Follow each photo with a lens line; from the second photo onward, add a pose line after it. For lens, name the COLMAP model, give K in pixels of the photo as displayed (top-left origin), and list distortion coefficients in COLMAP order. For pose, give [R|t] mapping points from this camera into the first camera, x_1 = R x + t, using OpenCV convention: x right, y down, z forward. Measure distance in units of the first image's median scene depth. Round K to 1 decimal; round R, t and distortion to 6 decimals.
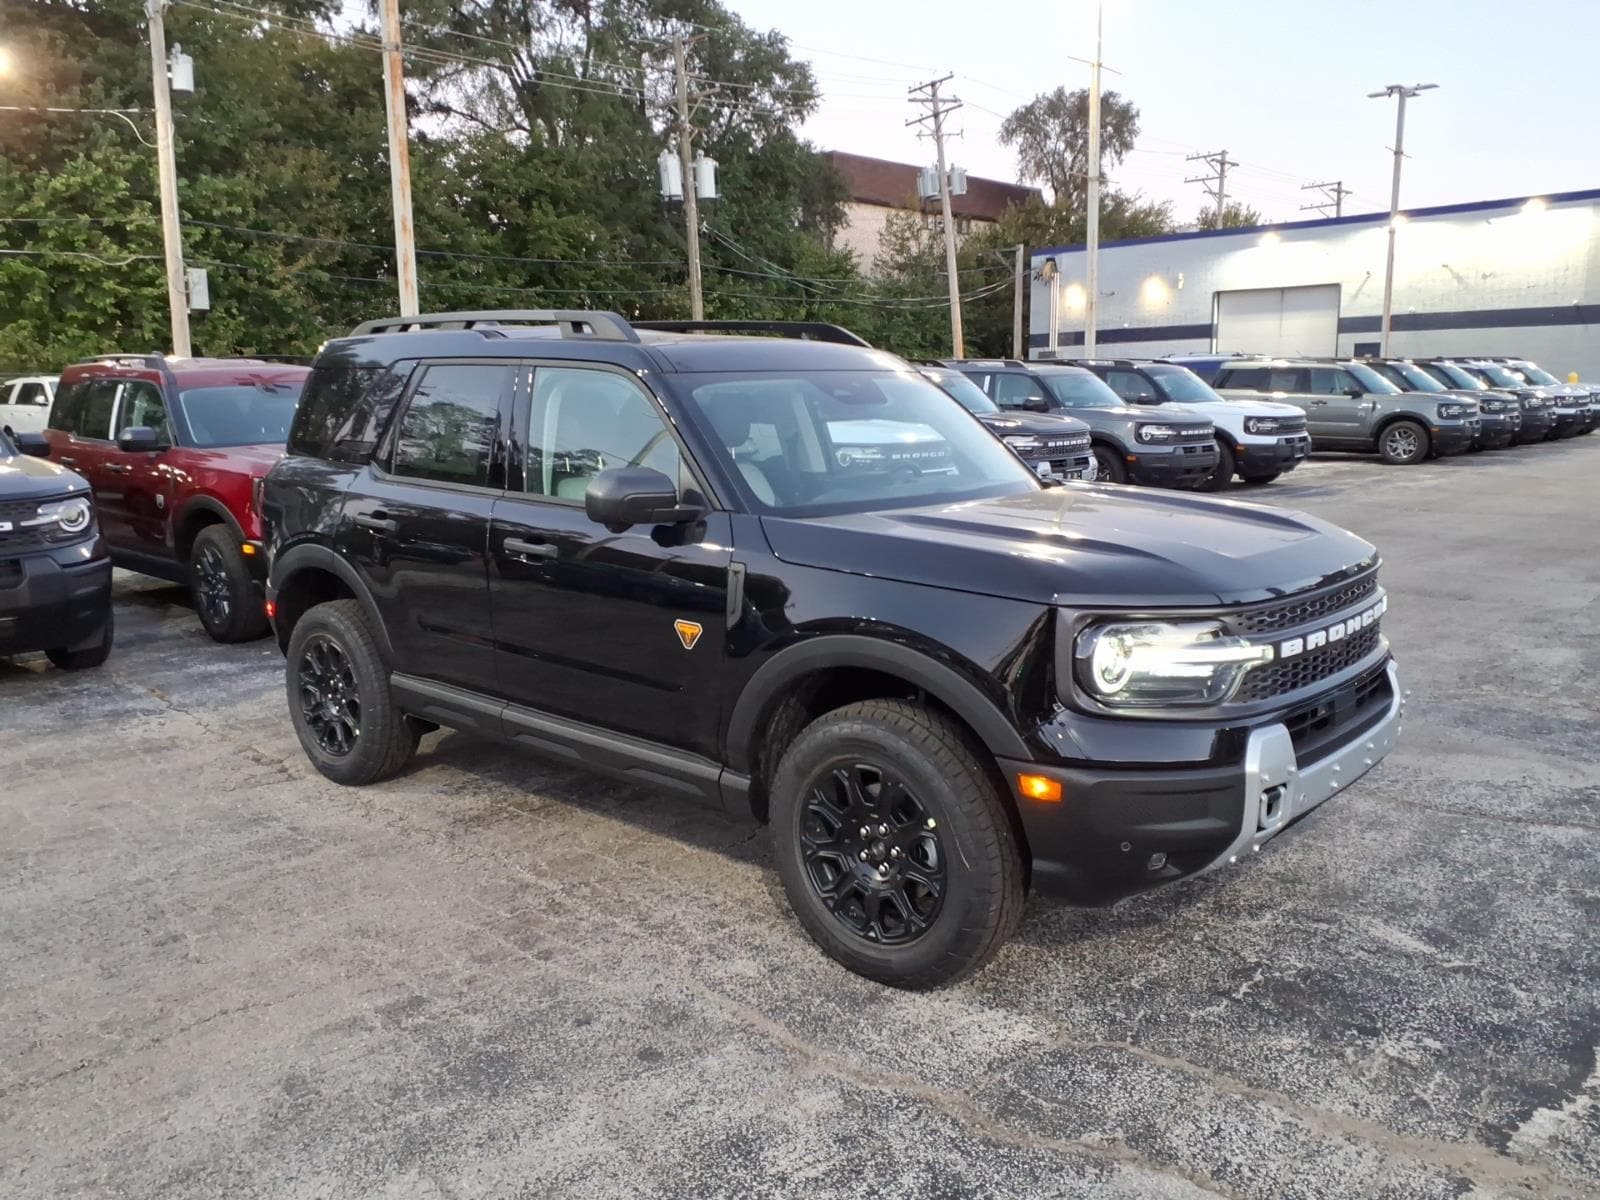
lens RADIAL K [[1282.0, 0, 787.9], [0, 1282.0, 602.3], [0, 0, 1]] dist [0.027980, -0.022943]
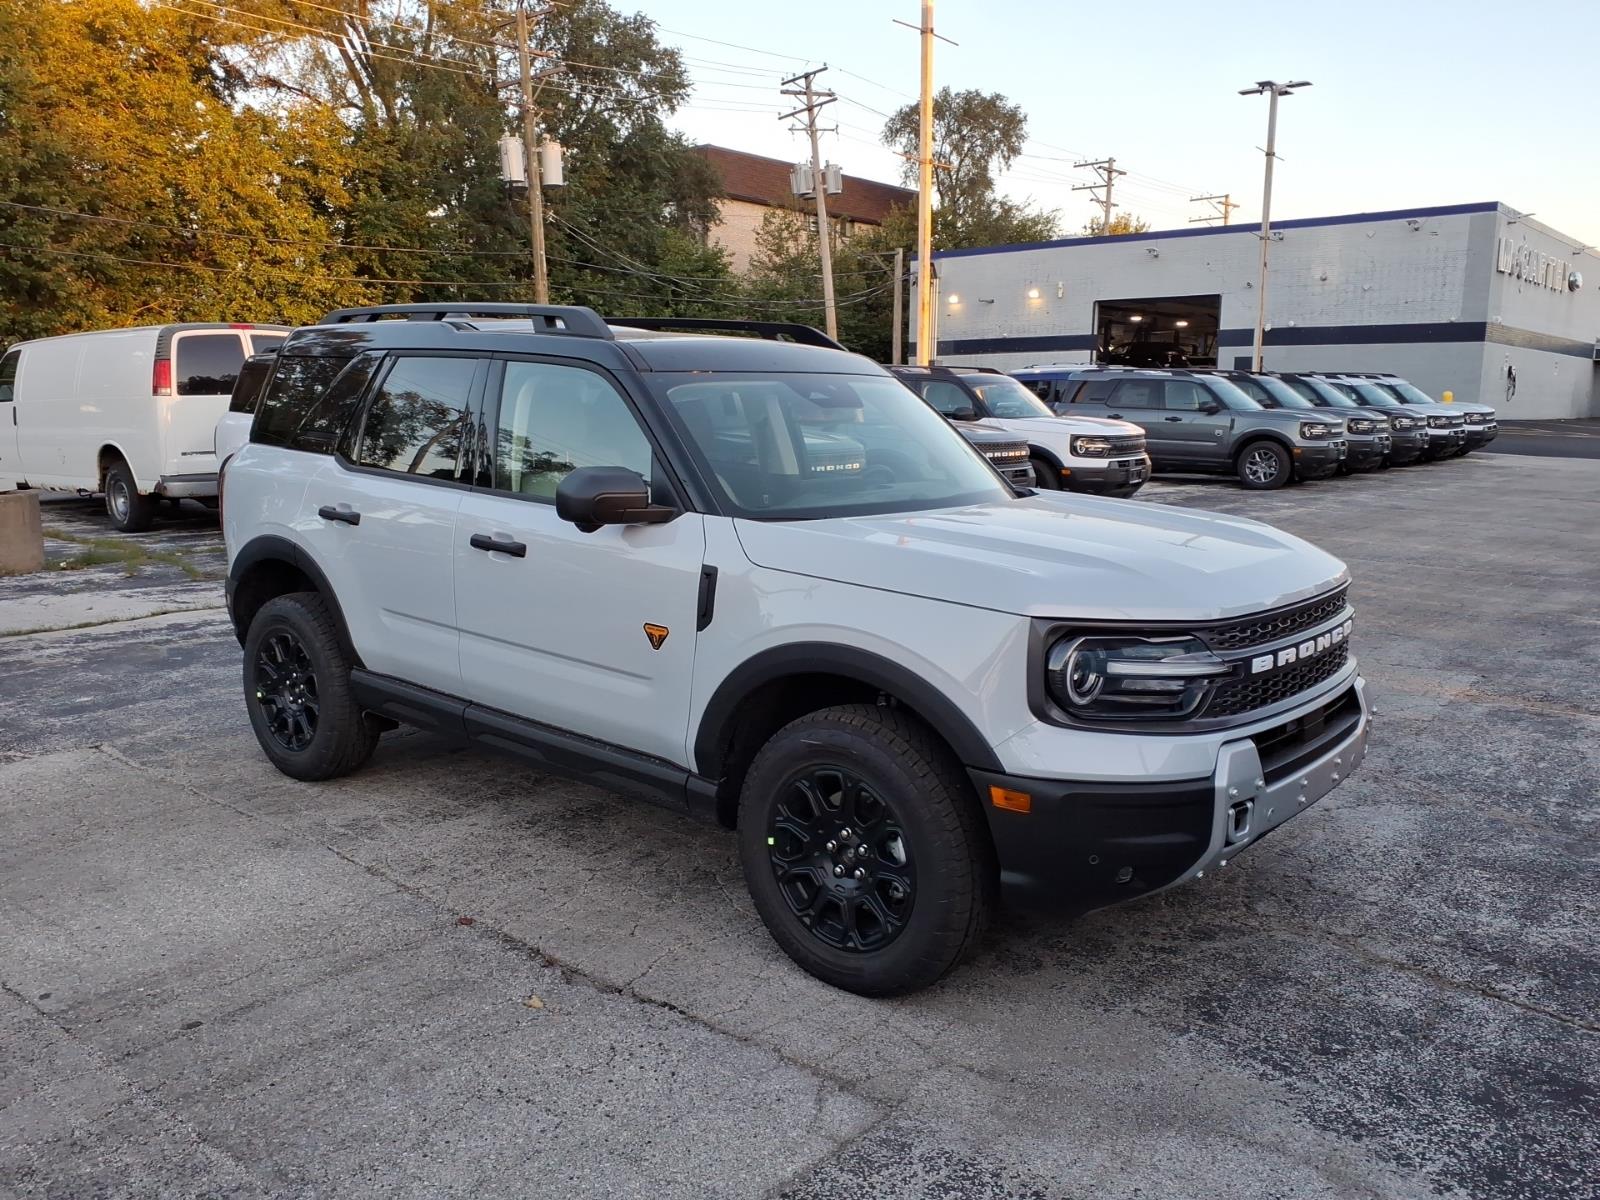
lens RADIAL K [[1282.0, 0, 790.3], [0, 1282.0, 609.3], [0, 0, 1]] dist [0.029976, -0.028122]
pose [[0.997459, 0.005125, 0.071059, 0.034705], [-0.005159, 0.999987, 0.000294, -0.008954], [-0.071057, -0.000660, 0.997472, 0.052157]]
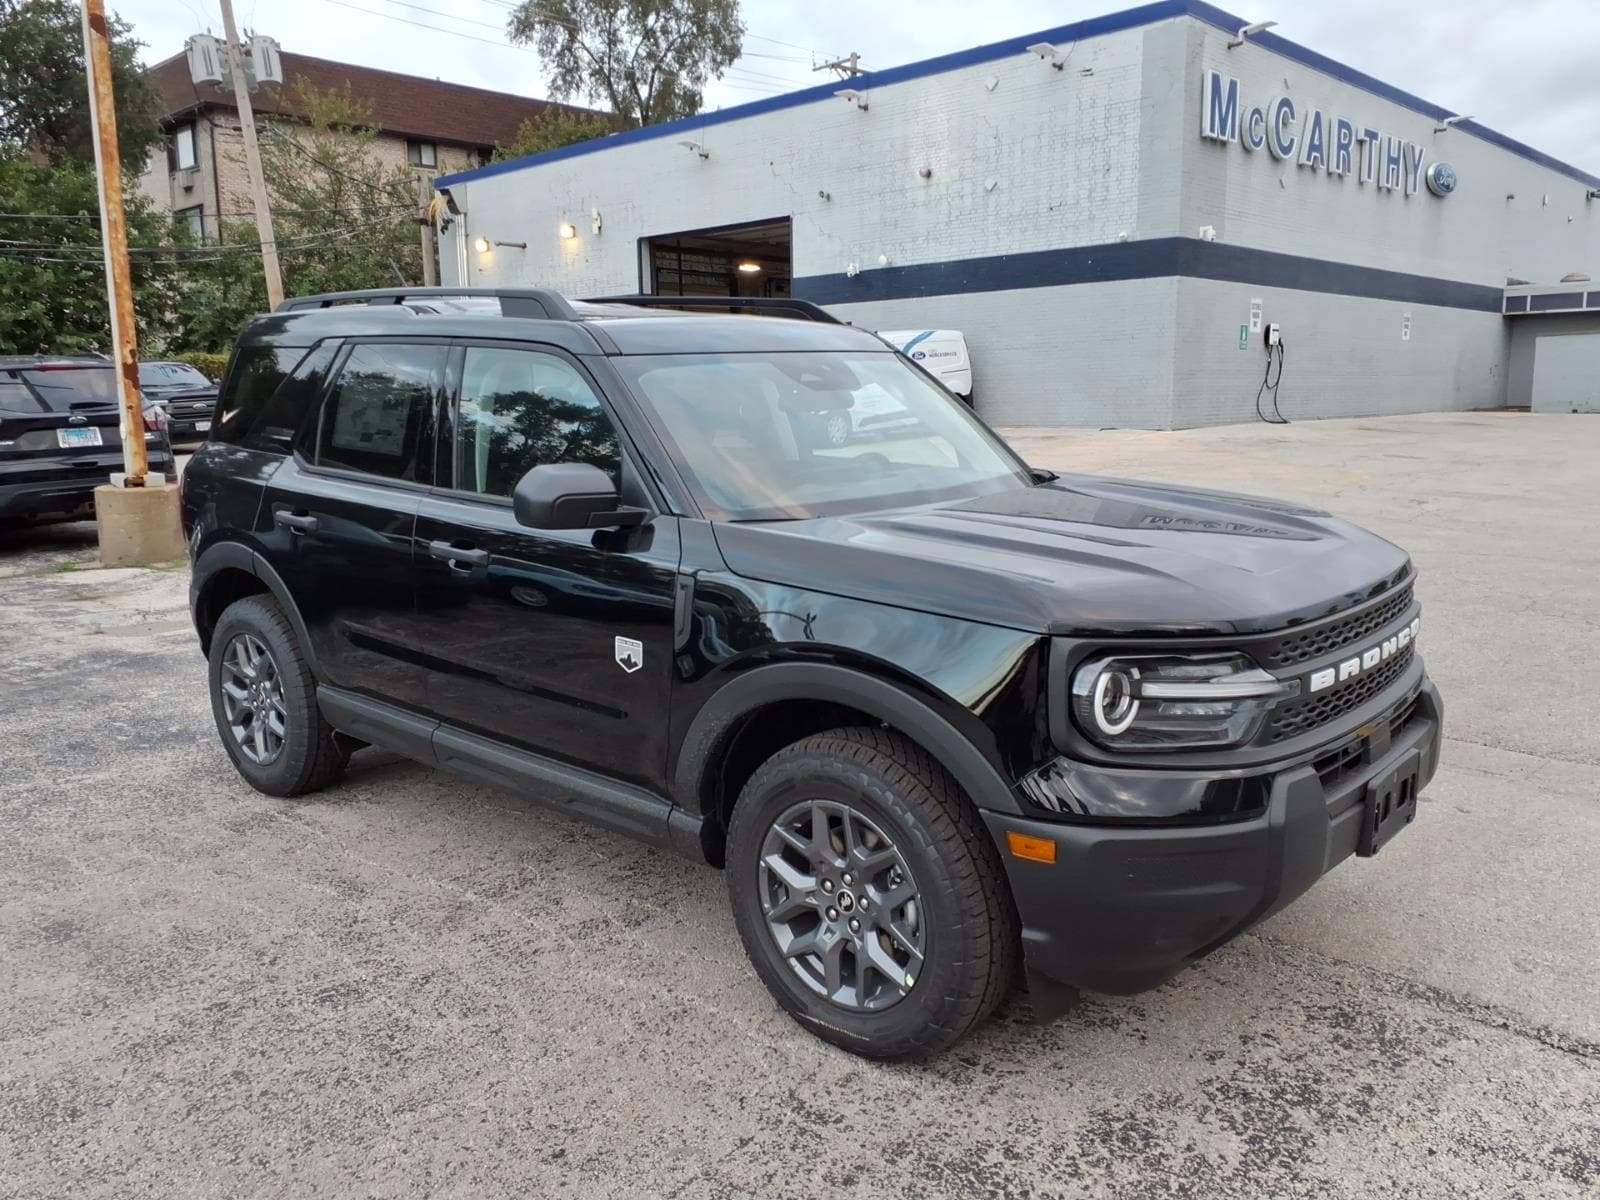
lens RADIAL K [[1282.0, 0, 786.1], [0, 1282.0, 588.6], [0, 0, 1]] dist [0.027980, -0.022943]
pose [[0.999849, -0.008561, 0.015137, 0.368639], [0.008717, 0.999909, -0.010316, -0.070938], [-0.015047, 0.010446, 0.999832, 0.394052]]
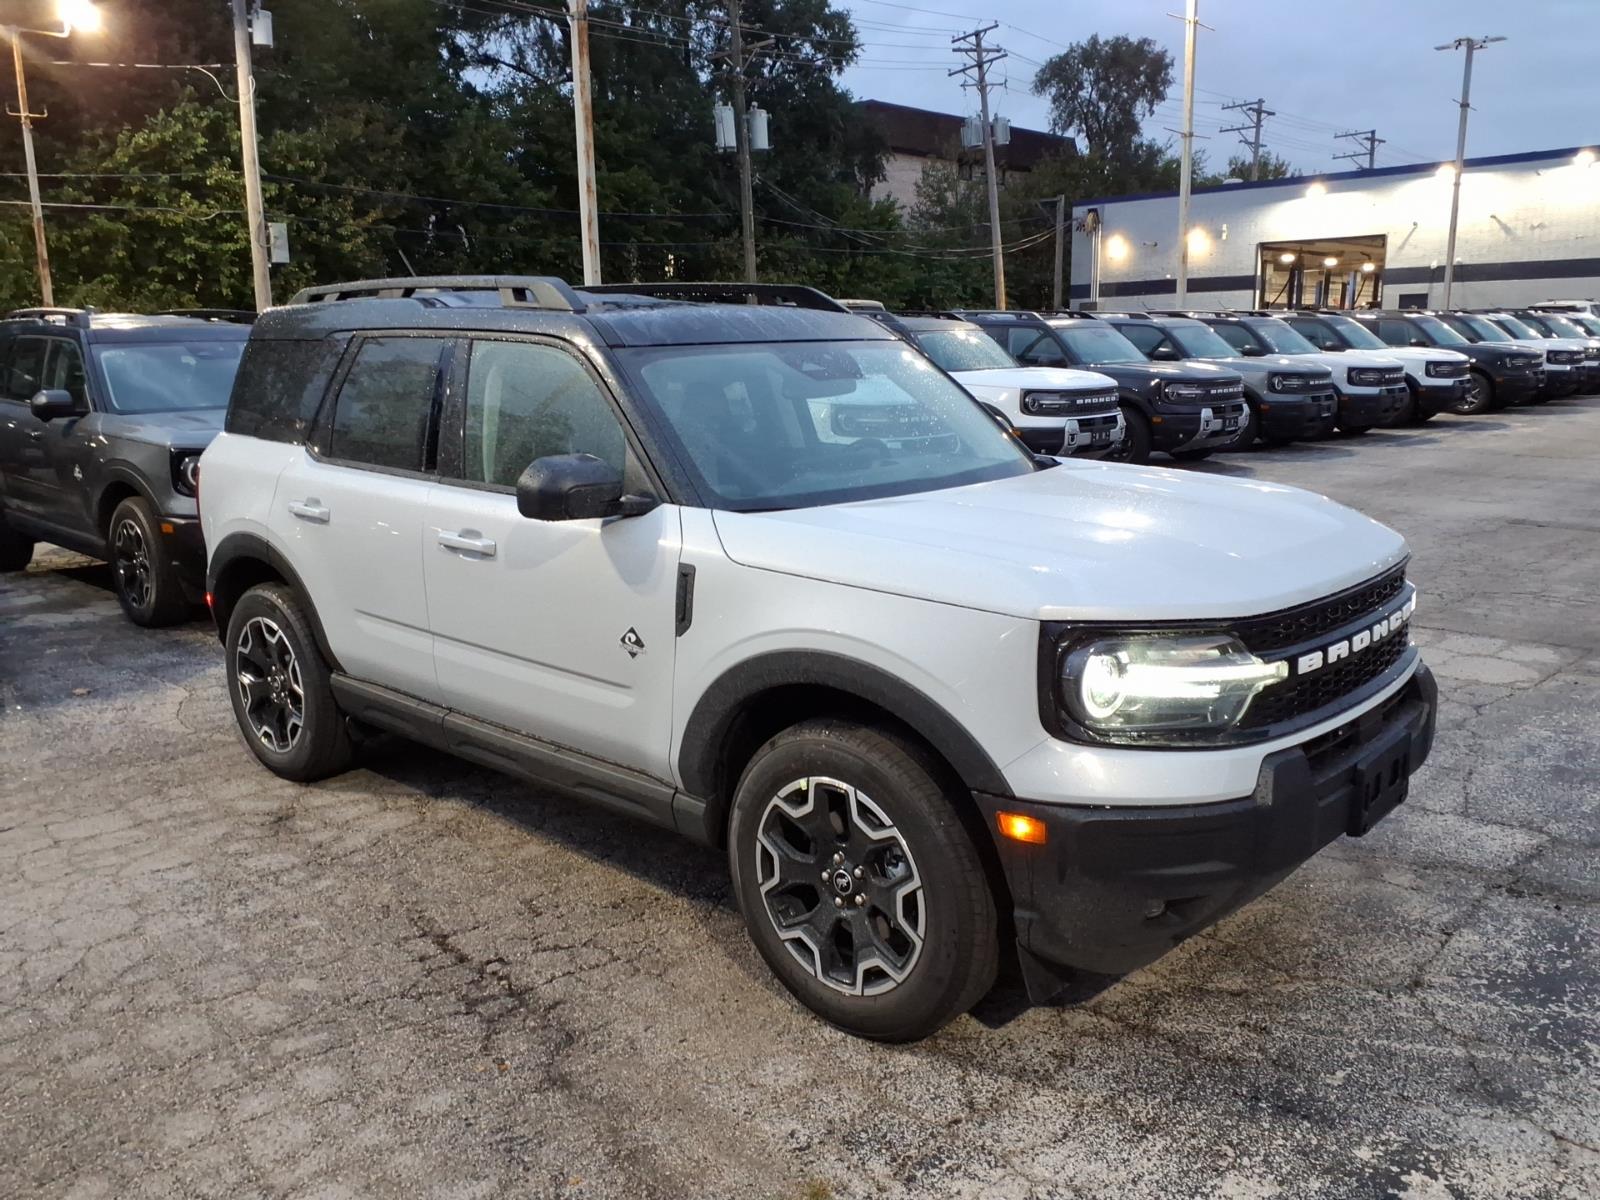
lens RADIAL K [[1282.0, 0, 785.2], [0, 1282.0, 605.8], [0, 0, 1]] dist [0.029976, -0.028122]
pose [[0.999992, -0.000603, -0.004020, -0.032132], [0.000757, 0.999259, 0.038481, 0.002565], [0.003994, -0.038483, 0.999251, -0.016458]]
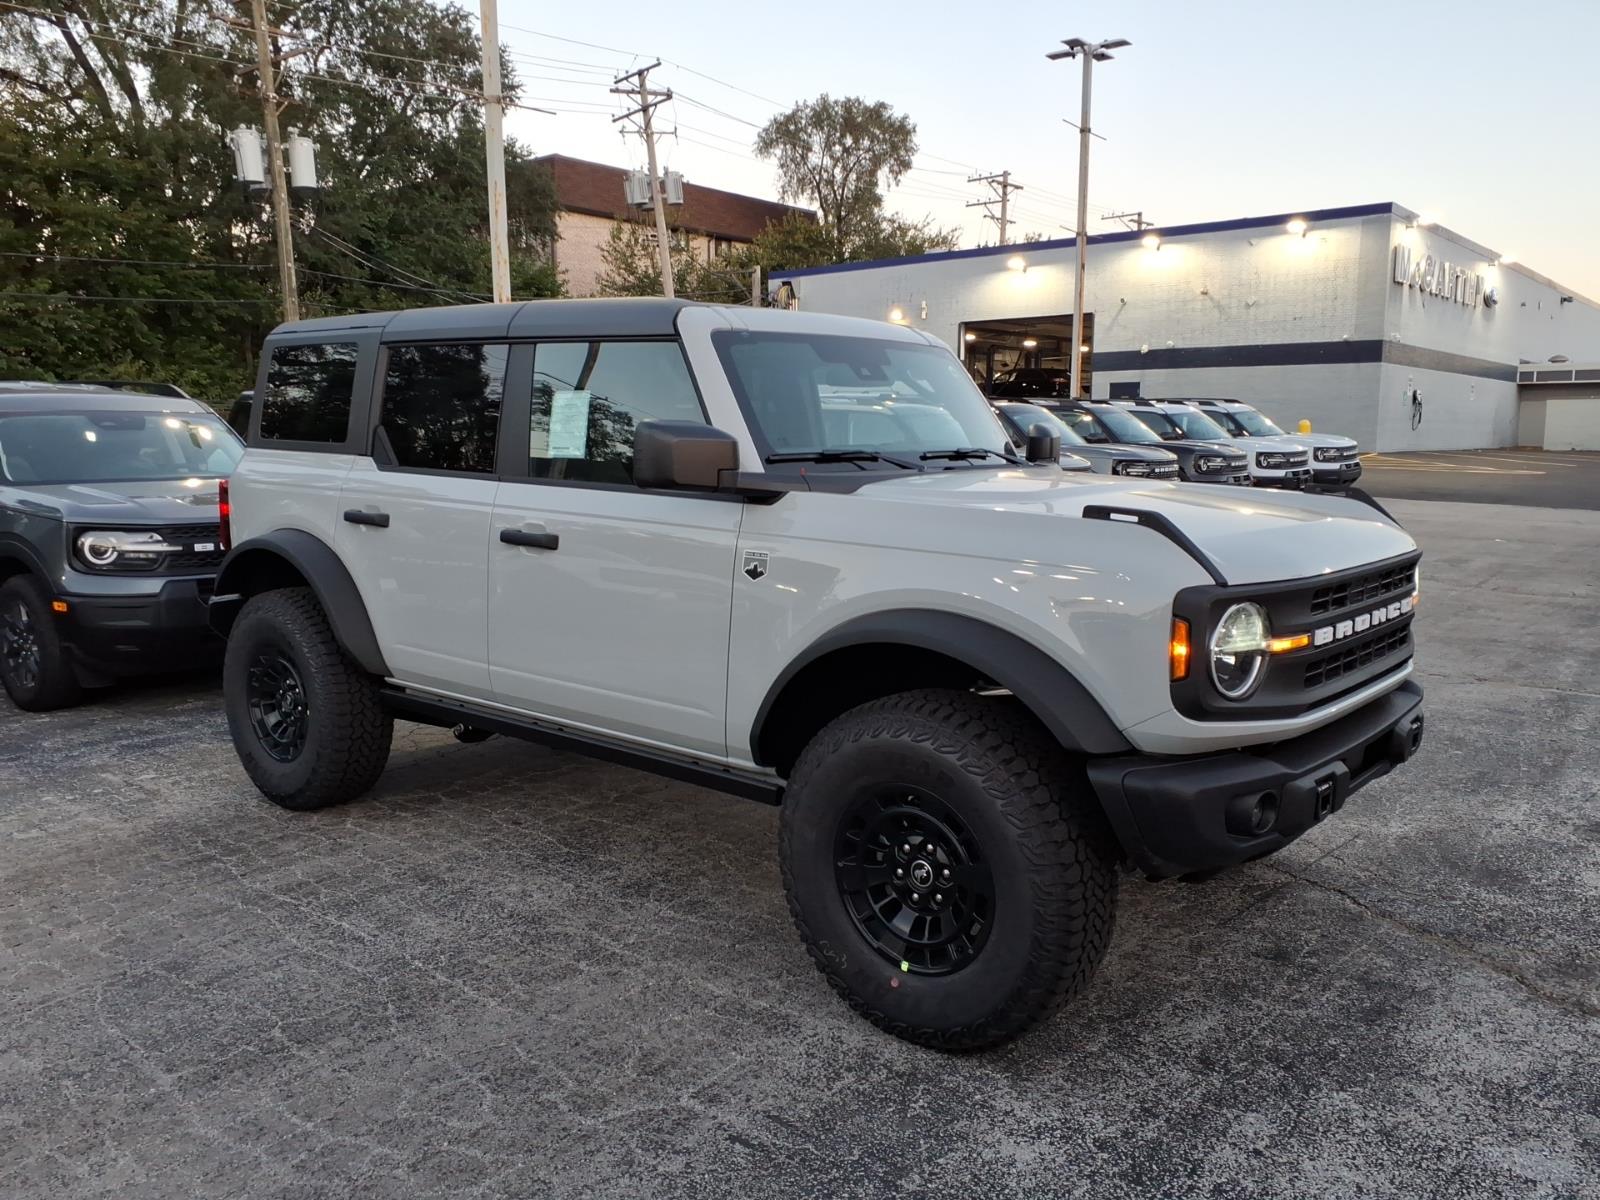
lens RADIAL K [[1282.0, 0, 797.0], [0, 1282.0, 602.9], [0, 0, 1]] dist [0.029976, -0.028122]
pose [[0.995450, -0.004043, 0.095199, 0.132345], [0.006791, 0.999569, -0.028553, -0.028071], [-0.095042, 0.029069, 0.995049, 0.153834]]
